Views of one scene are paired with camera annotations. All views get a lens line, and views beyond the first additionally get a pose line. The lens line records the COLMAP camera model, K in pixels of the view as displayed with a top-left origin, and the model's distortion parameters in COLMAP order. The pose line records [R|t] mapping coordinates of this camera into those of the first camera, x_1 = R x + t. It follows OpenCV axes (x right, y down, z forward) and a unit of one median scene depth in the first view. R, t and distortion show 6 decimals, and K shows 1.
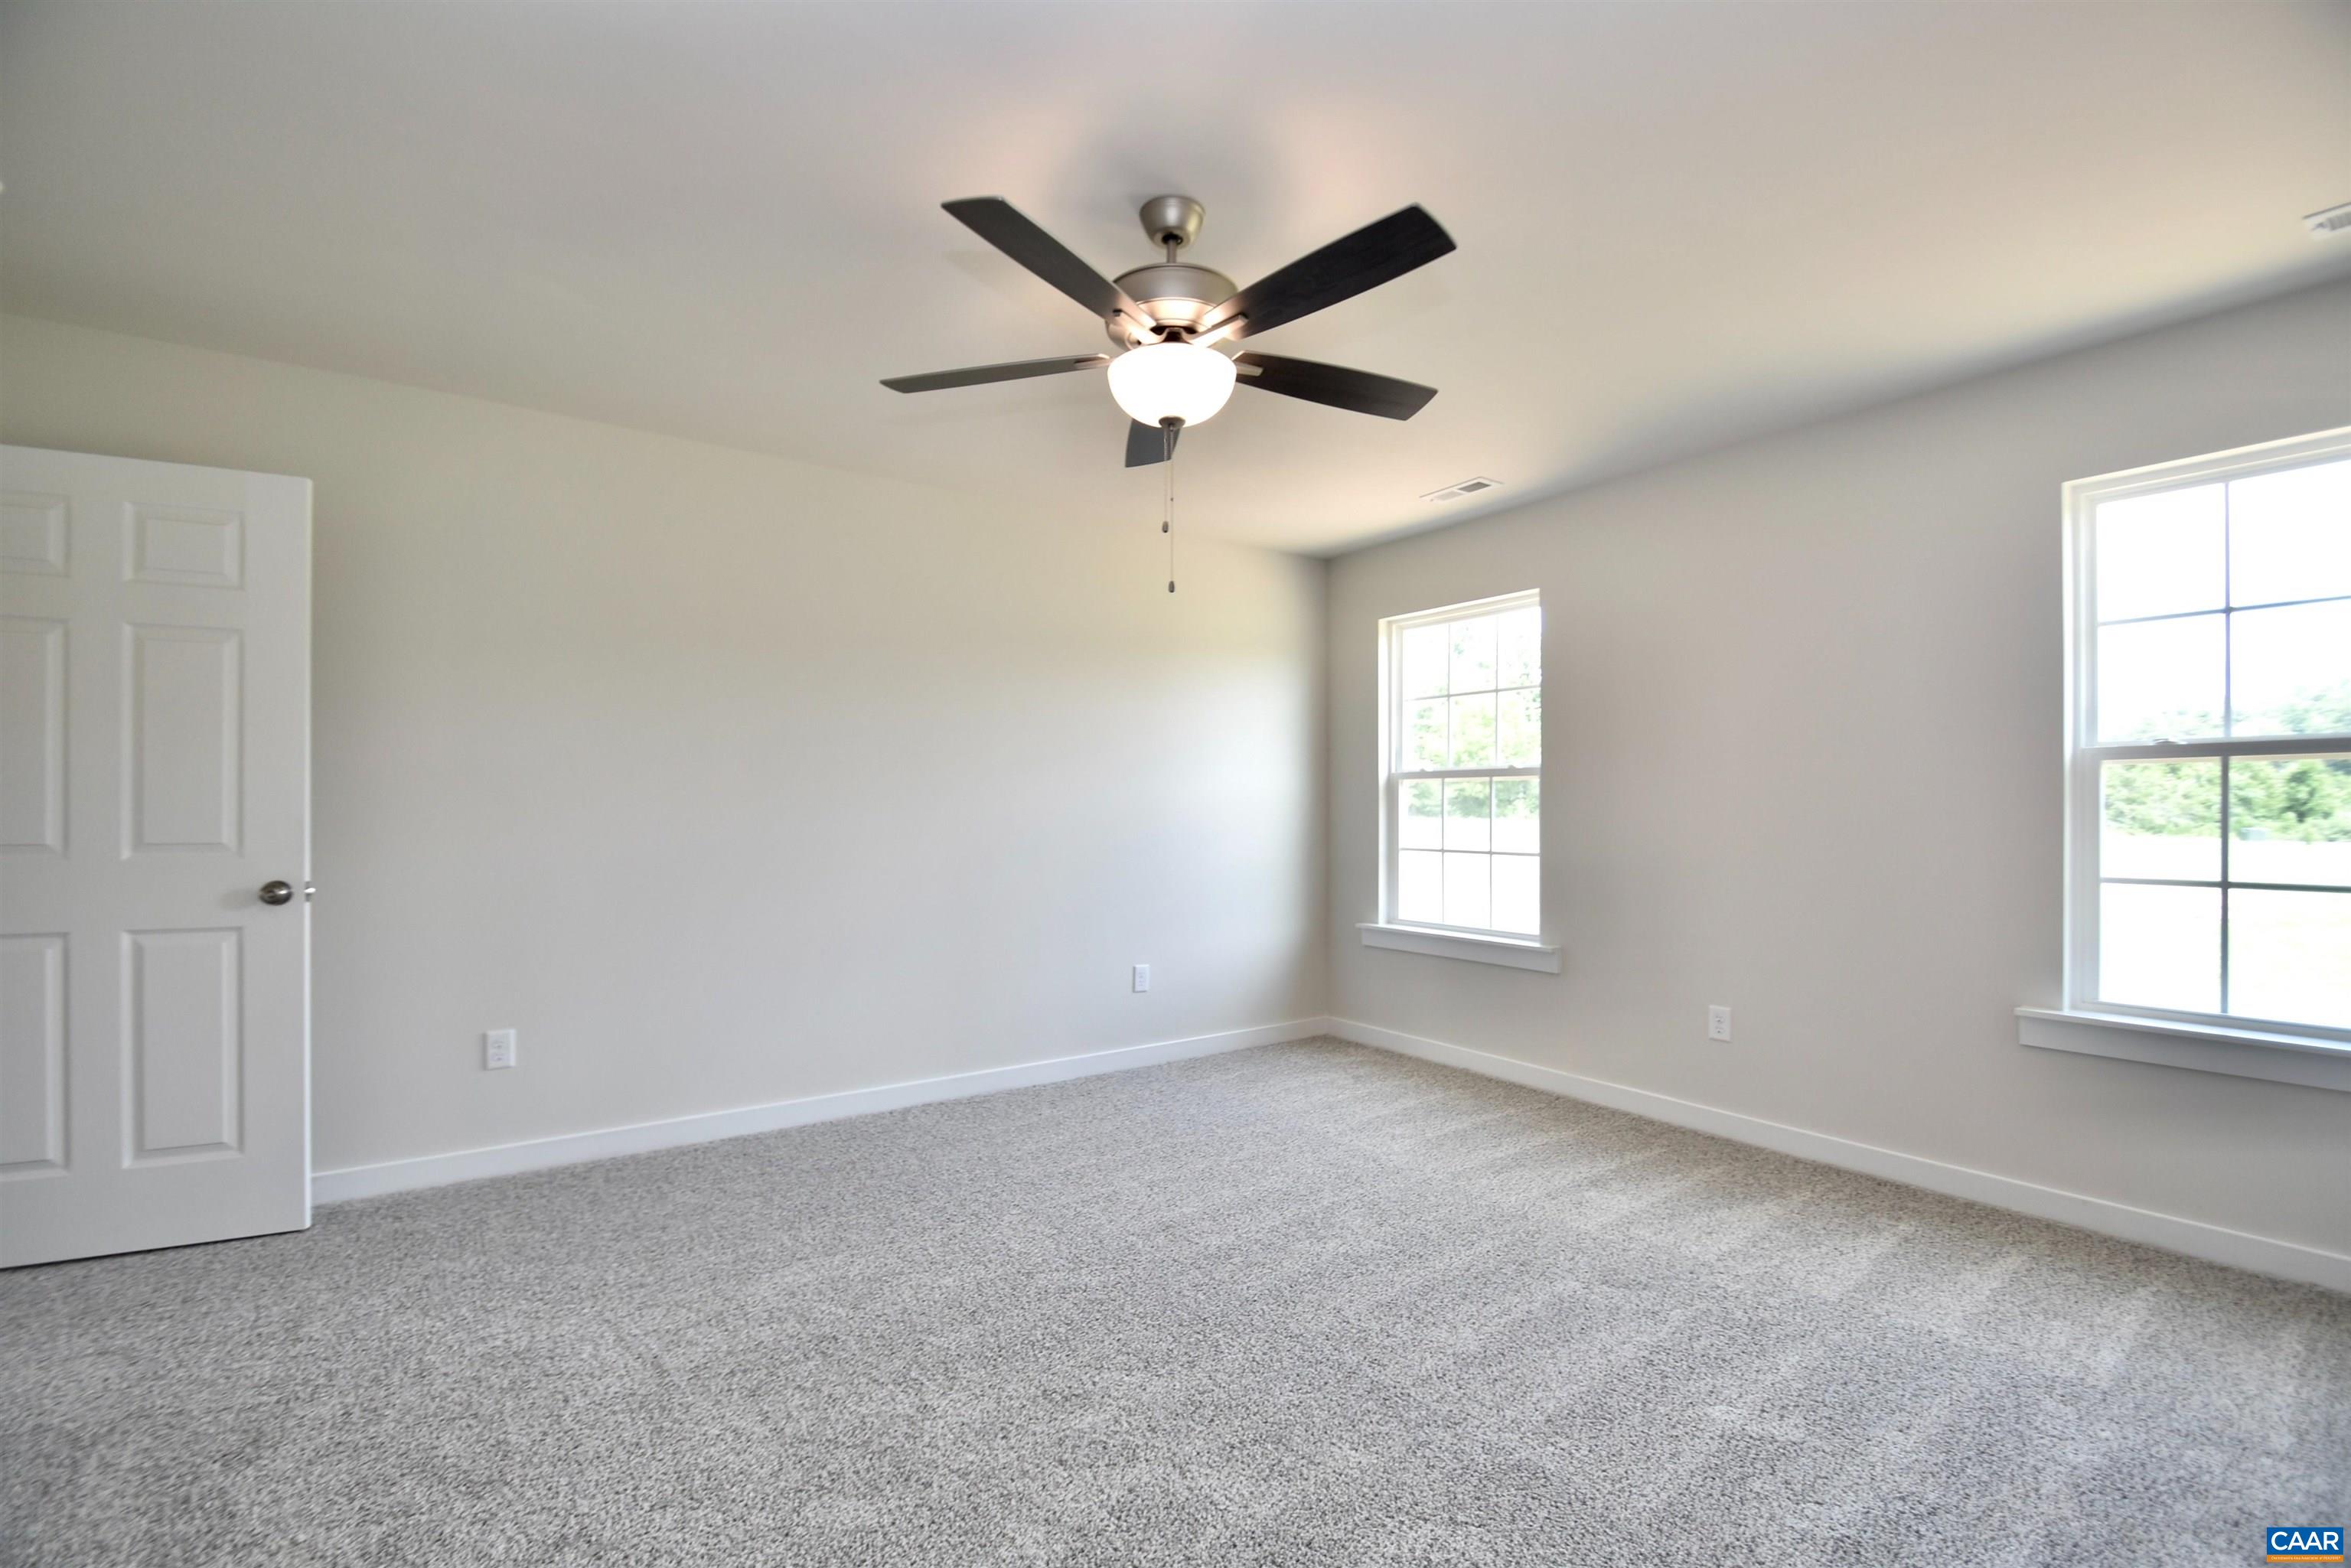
lens RADIAL K [[1023.6, 0, 1152.1], [0, 1023.6, 813.8], [0, 0, 1]] dist [0.007045, -0.012167]
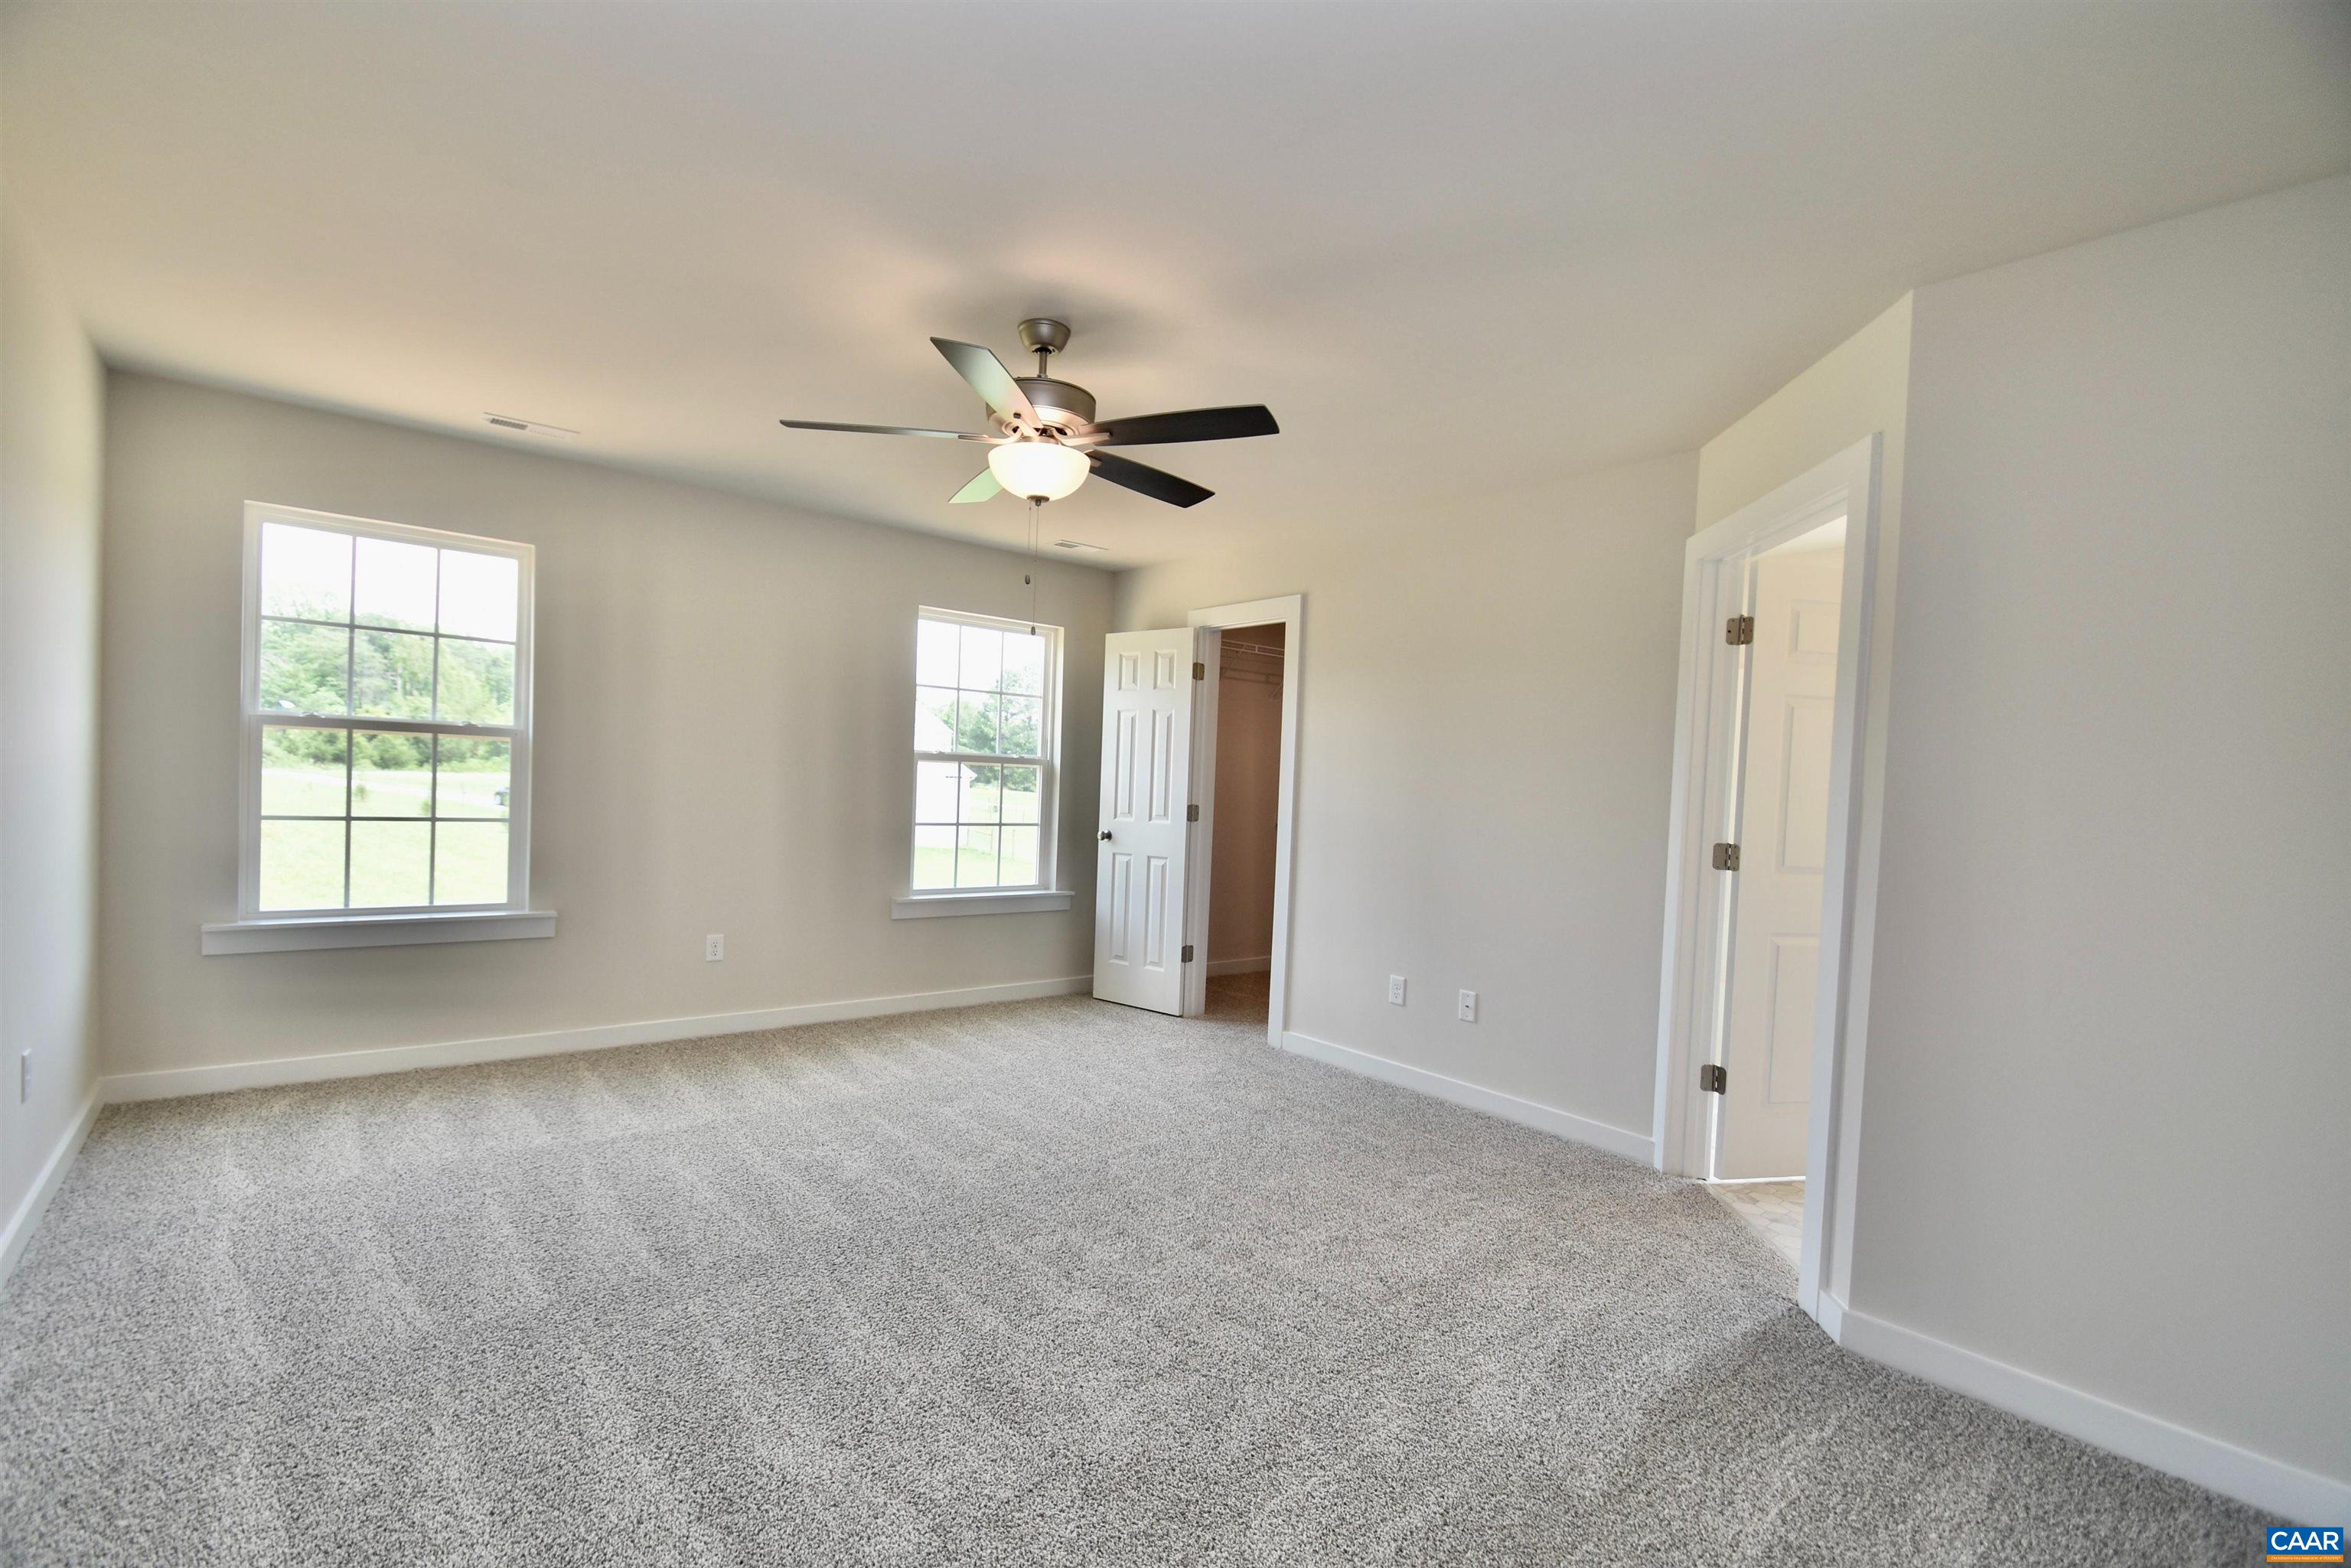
lens RADIAL K [[1023.6, 0, 1152.1], [0, 1023.6, 813.8], [0, 0, 1]] dist [0.007045, -0.012167]
pose [[-0.090891, -0.032513, 0.995330, -0.766355], [-0.038089, 0.998849, 0.029150, -0.019465], [-0.995132, -0.035262, -0.092025, 0.594764]]
